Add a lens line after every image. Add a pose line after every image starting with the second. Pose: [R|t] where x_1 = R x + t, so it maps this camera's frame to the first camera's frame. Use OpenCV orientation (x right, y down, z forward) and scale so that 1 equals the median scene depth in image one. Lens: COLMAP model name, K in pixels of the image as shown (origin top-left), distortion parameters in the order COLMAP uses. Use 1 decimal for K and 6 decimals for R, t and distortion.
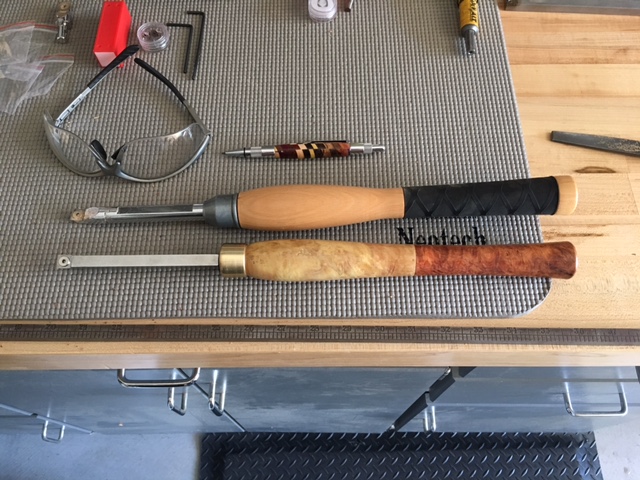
lens RADIAL K [[534.8, 0, 320.0], [0, 534.8, 240.0], [0, 0, 1]] dist [0.084711, -0.113793]
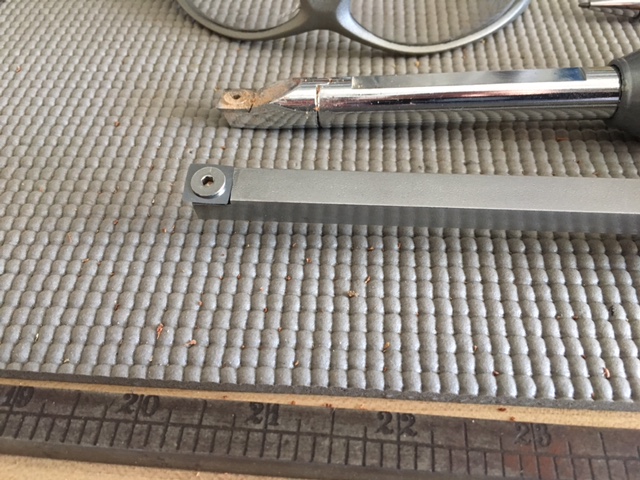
lens RADIAL K [[568.7, 0, 320.0], [0, 568.7, 240.0], [0, 0, 1]] dist [0.077263, -0.150205]
pose [[0.996434, 0.040168, -0.074197, -0.379148], [-0.057448, 0.967068, -0.247951, 0.141669], [0.061794, 0.251329, 0.965927, 0.696573]]
